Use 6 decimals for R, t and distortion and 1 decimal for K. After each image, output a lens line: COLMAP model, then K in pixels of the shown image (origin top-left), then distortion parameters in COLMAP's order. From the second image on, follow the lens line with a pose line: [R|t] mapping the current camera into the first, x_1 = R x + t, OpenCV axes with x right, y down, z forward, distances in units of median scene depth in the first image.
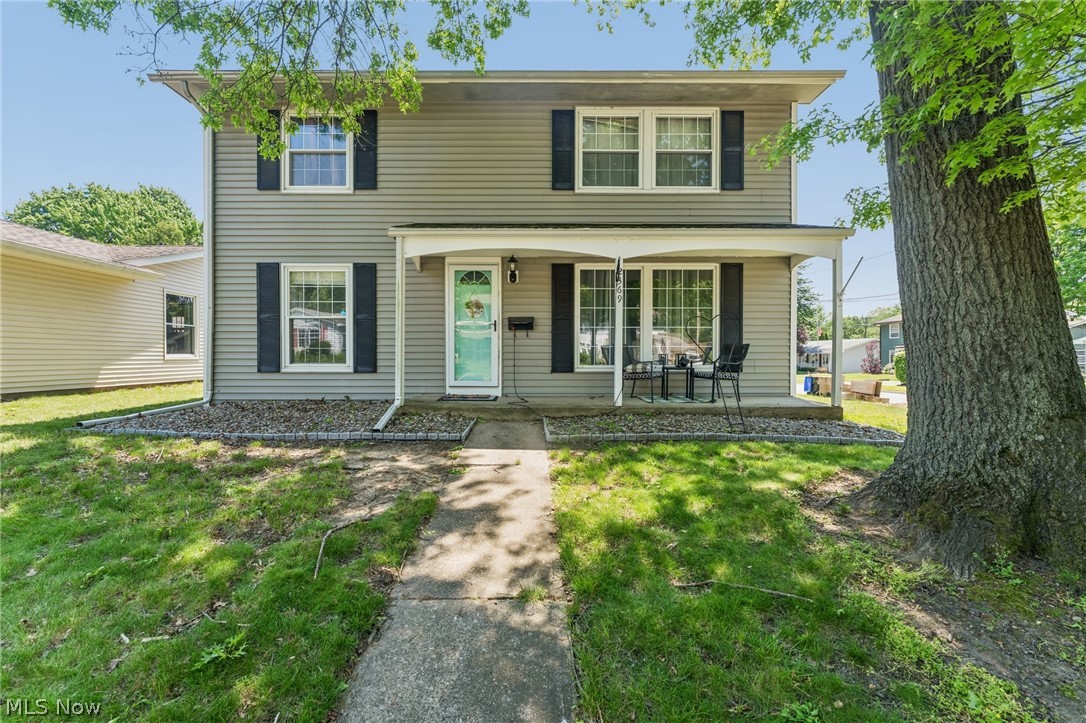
lens RADIAL K [[441.3, 0, 546.2], [0, 441.3, 360.1], [0, 0, 1]] dist [-0.000823, -0.000368]
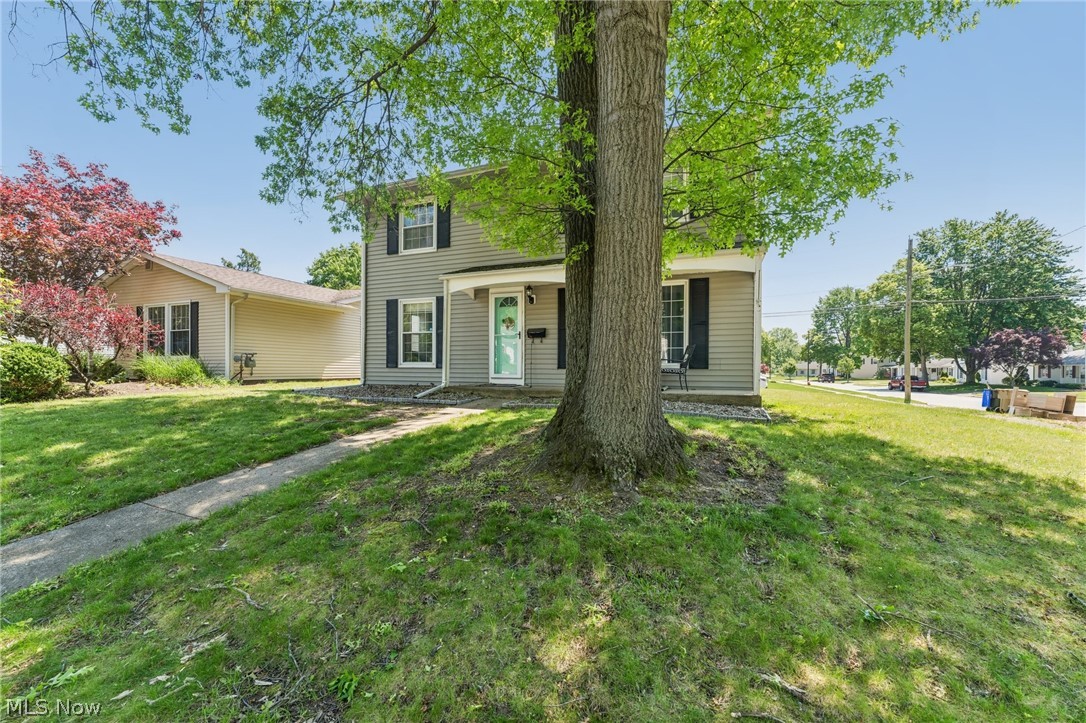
lens RADIAL K [[421.7, 0, 544.5], [0, 421.7, 365.1], [0, 0, 1]] dist [-0.000225, -0.000043]
pose [[0.929629, 0.001864, -0.368491, 0.451848], [-0.007413, 0.999879, -0.013644, 0.035425], [0.368422, 0.015415, 0.929531, -0.220467]]
